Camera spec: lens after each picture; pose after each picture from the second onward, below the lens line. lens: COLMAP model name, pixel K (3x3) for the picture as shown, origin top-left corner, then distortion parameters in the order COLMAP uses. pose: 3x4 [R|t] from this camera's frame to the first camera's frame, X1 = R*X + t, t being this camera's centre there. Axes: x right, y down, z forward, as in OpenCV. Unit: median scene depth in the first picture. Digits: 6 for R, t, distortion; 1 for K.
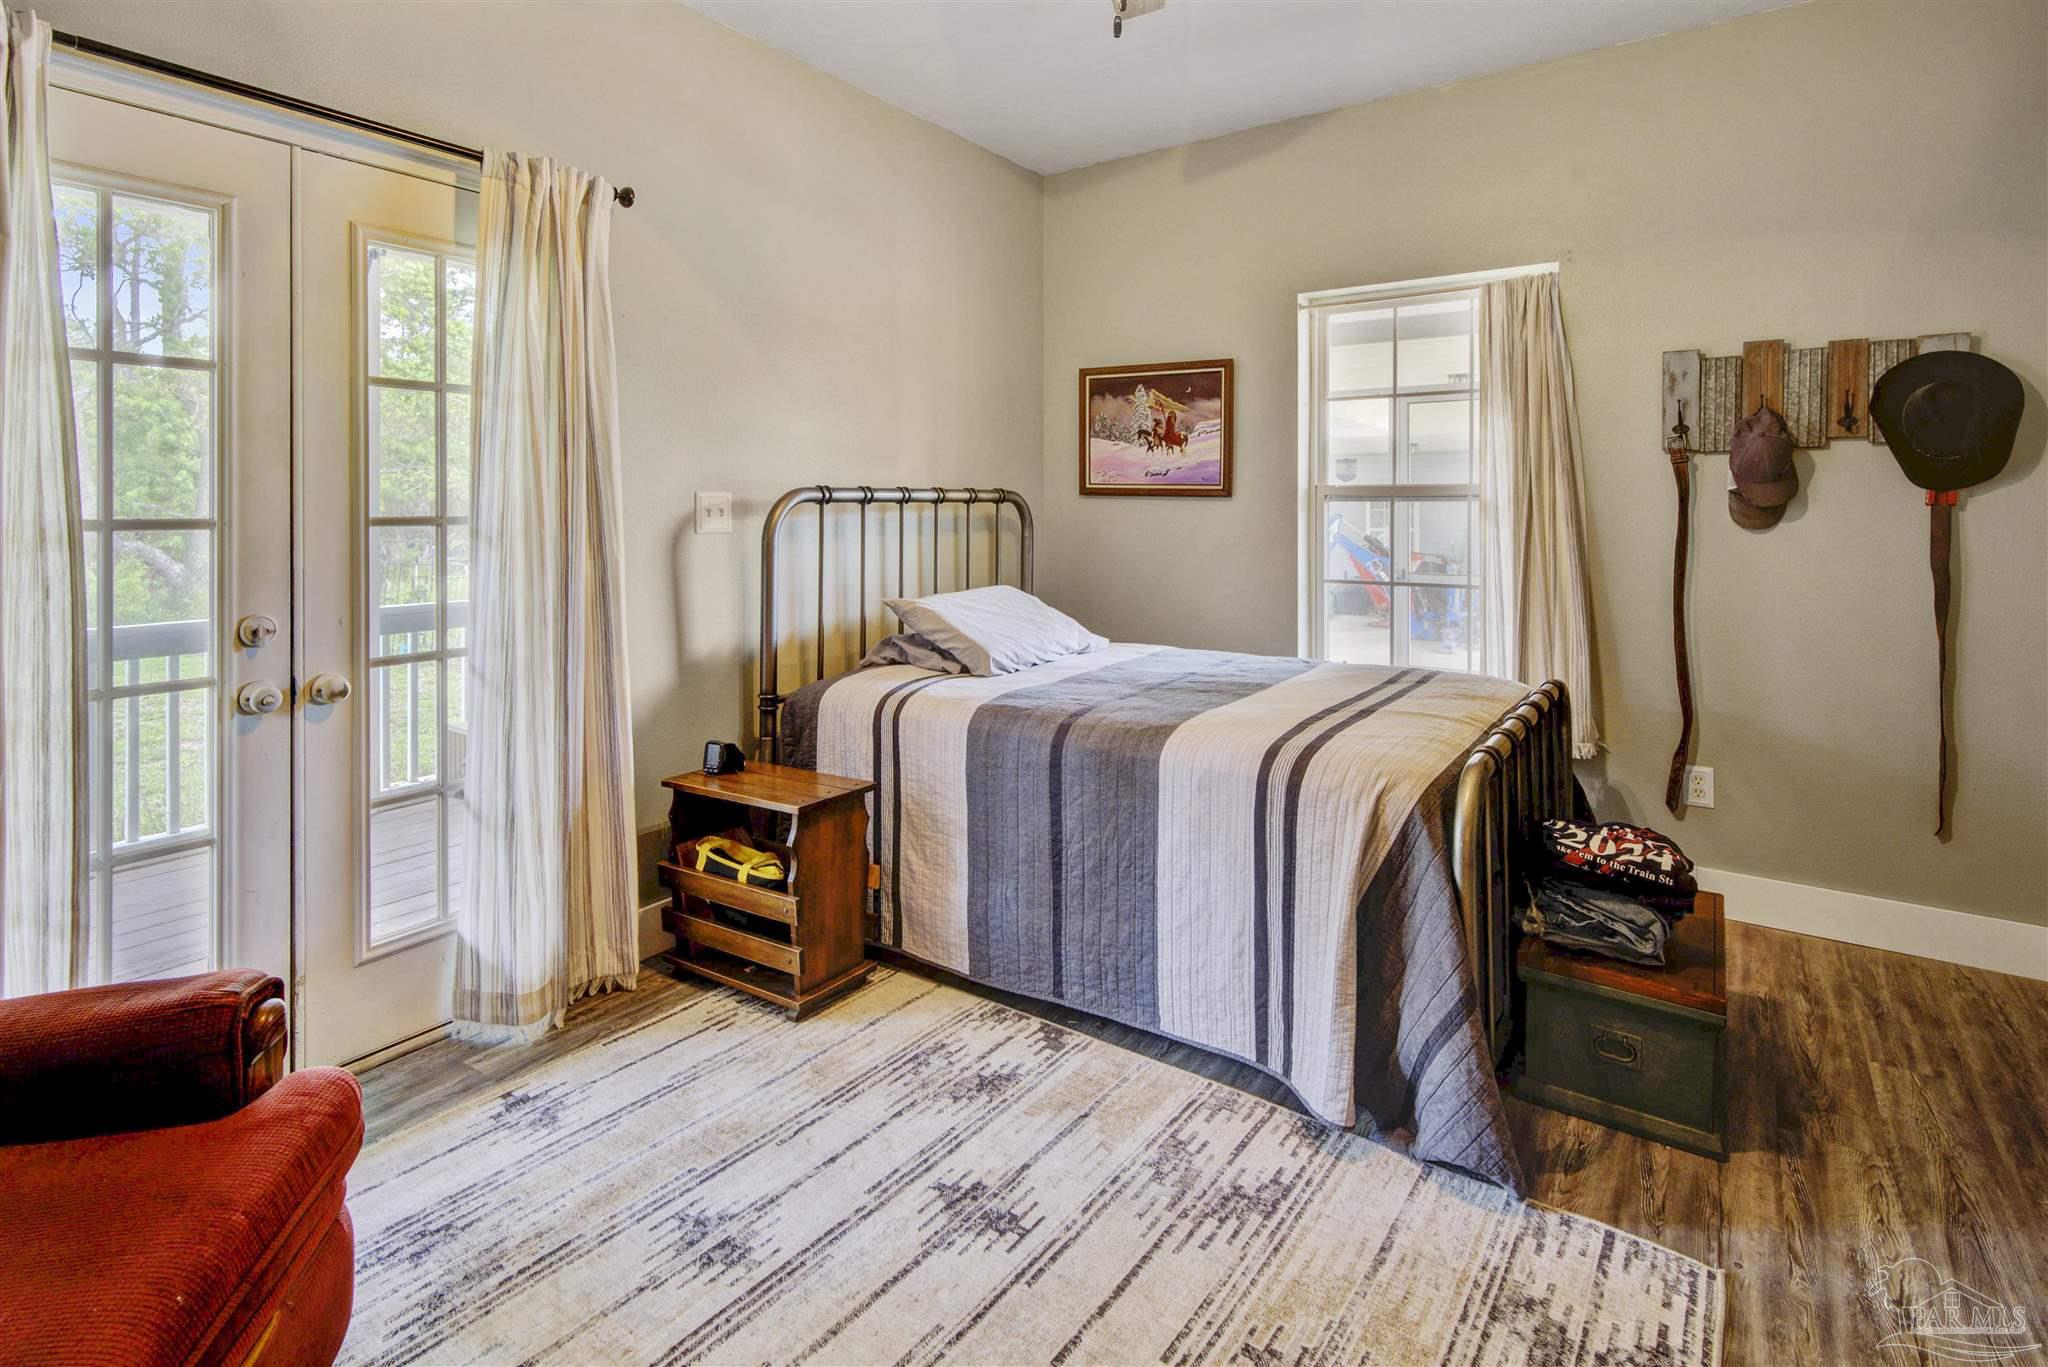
lens RADIAL K [[1021.1, 0, 1014.8], [0, 1021.1, 506.7], [0, 0, 1]] dist [-0.001233, 0.000243]
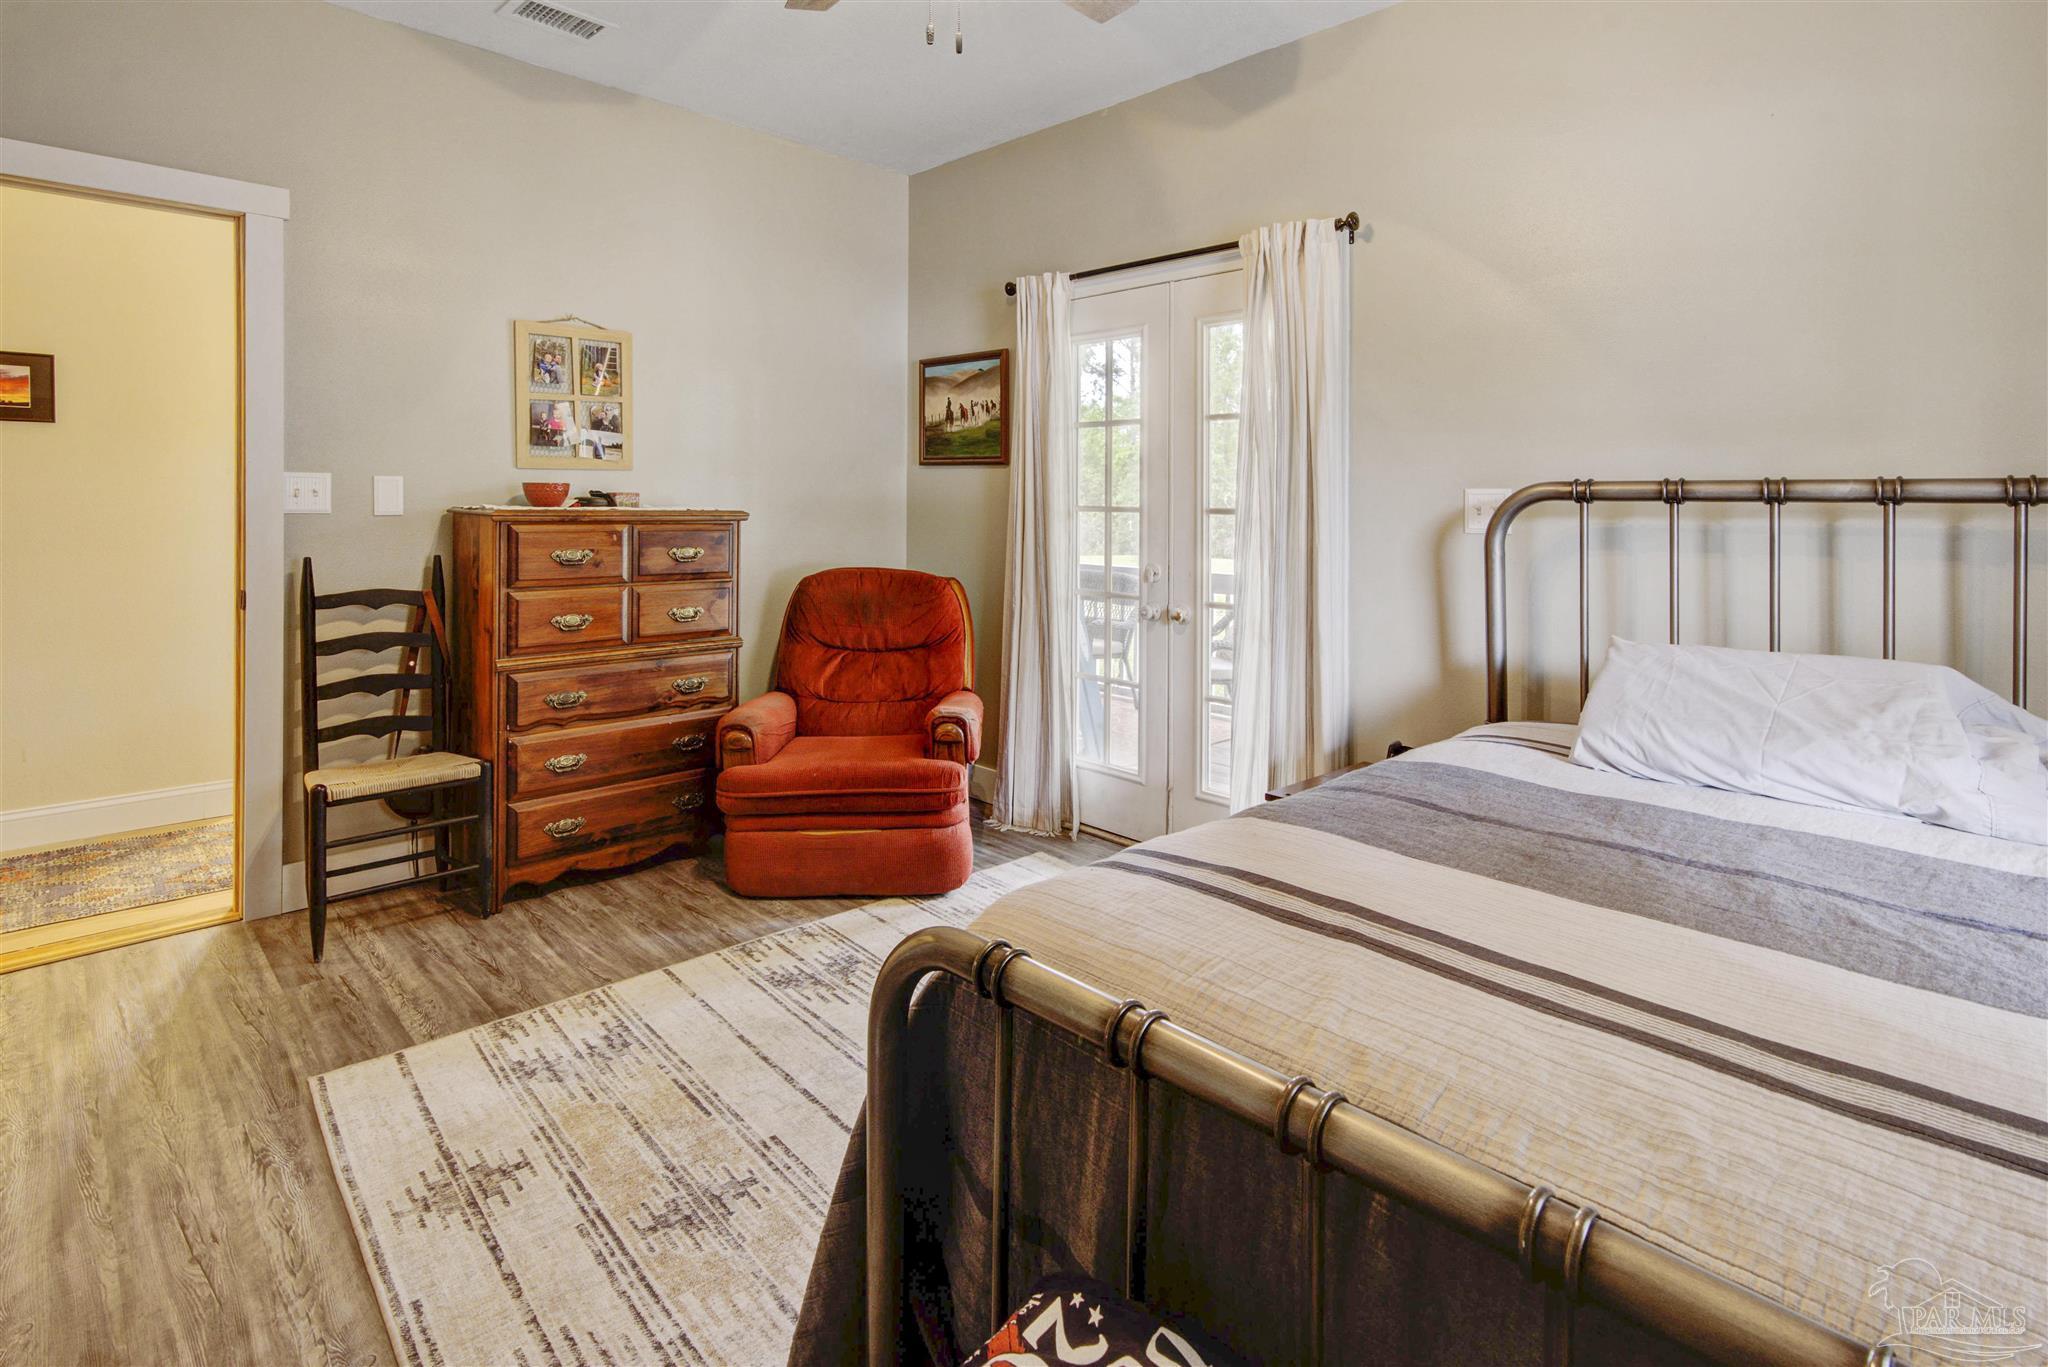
lens RADIAL K [[1021.1, 0, 1014.8], [0, 1021.1, 506.7], [0, 0, 1]] dist [-0.001233, 0.000243]
pose [[-0.190227, -0.000901, -0.981740, 1.307503], [-0.020456, 0.999786, 0.003046, 0.012821], [0.981527, 0.020662, -0.190205, 1.459359]]
